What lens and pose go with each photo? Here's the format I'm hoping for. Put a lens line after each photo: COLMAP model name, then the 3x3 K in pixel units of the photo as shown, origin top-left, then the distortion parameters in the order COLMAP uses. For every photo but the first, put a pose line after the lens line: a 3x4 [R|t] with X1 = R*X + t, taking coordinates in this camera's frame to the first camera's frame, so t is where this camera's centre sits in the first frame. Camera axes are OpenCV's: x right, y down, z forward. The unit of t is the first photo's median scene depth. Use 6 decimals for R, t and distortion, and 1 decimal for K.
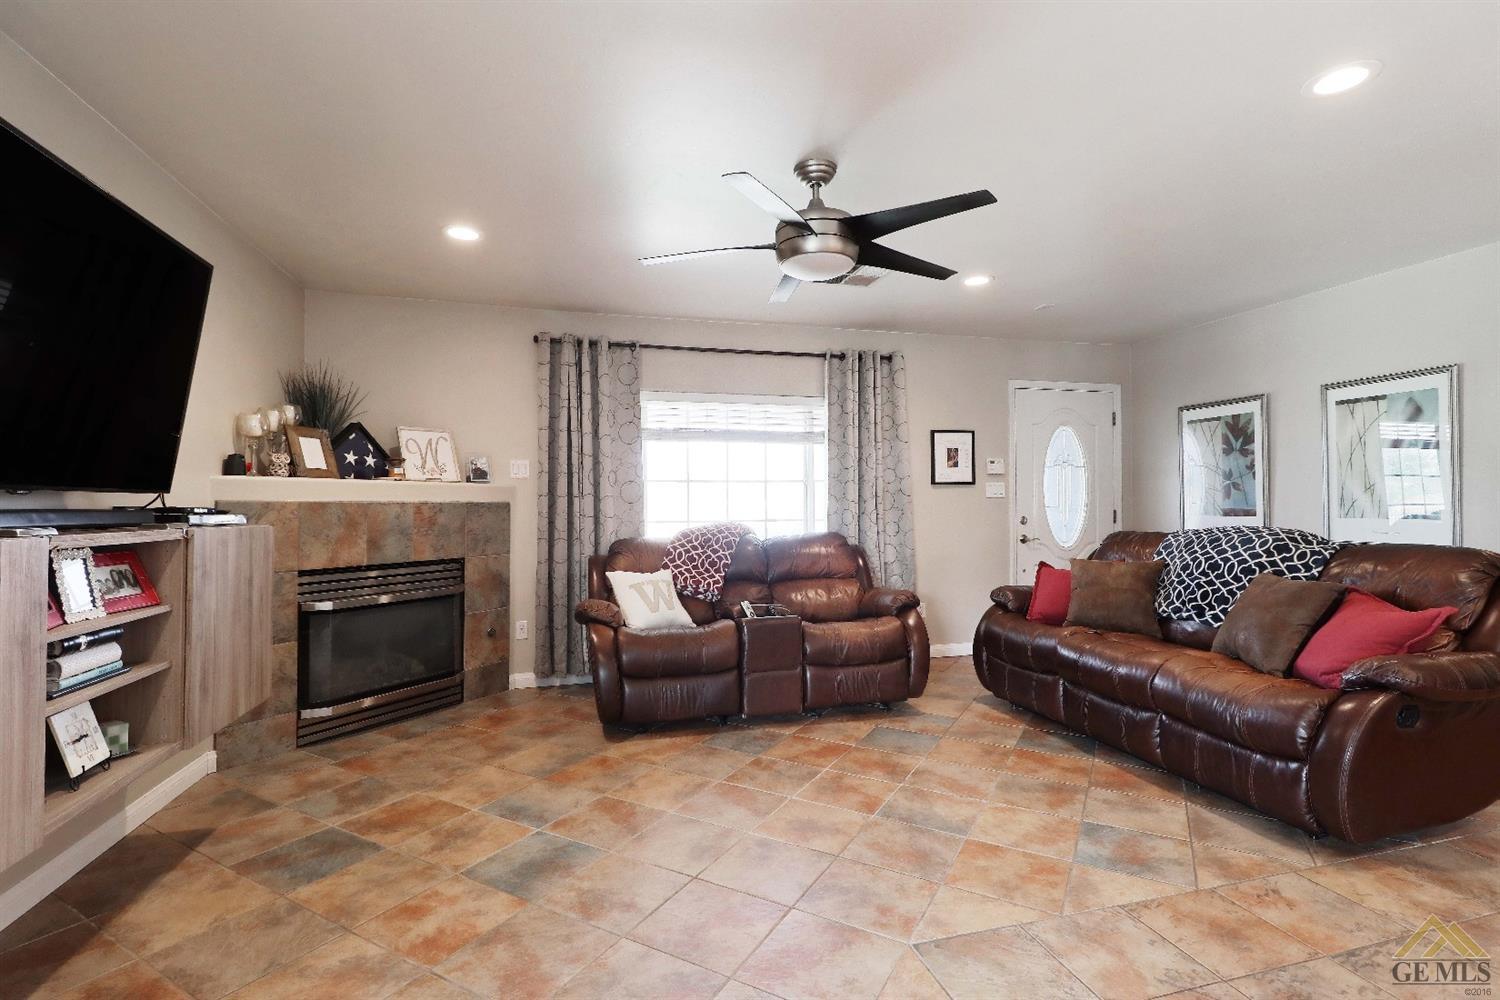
lens RADIAL K [[702.2, 0, 753.0], [0, 702.2, 497.8], [0, 0, 1]] dist [0.005615, 0.000240]
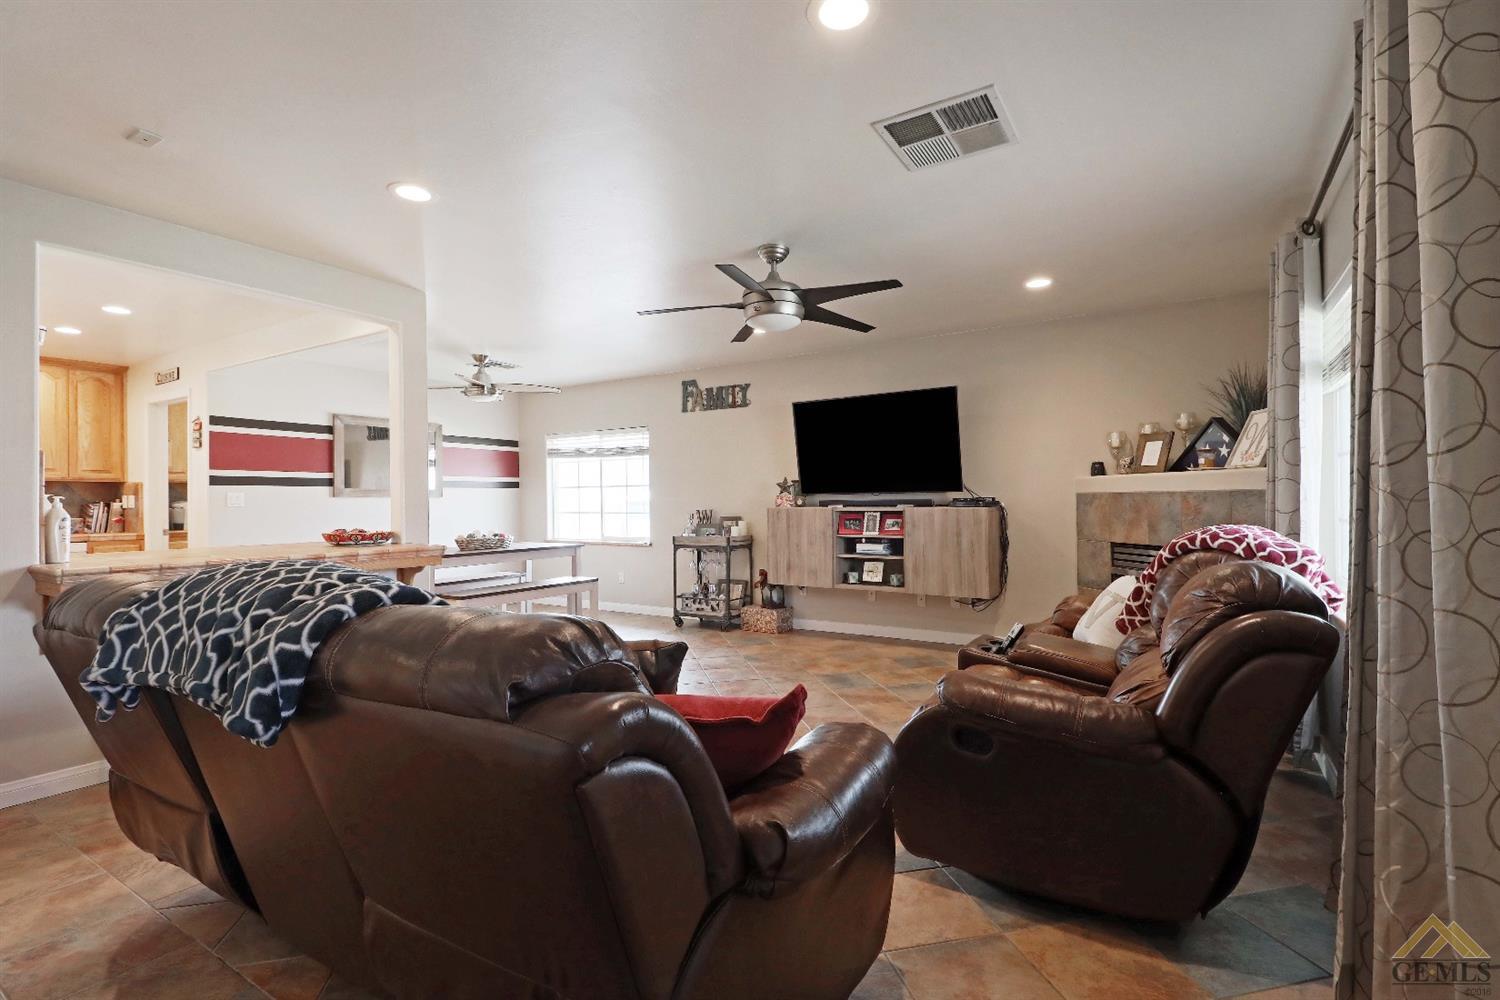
lens RADIAL K [[702.2, 0, 750.5], [0, 702.2, 500.8], [0, 0, 1]] dist [0.005615, 0.000240]
pose [[-0.736630, 0.007522, -0.676255, 0.763398], [0.010461, 0.999945, -0.000272, 0.015172], [0.676216, -0.007274, -0.736668, 1.450240]]
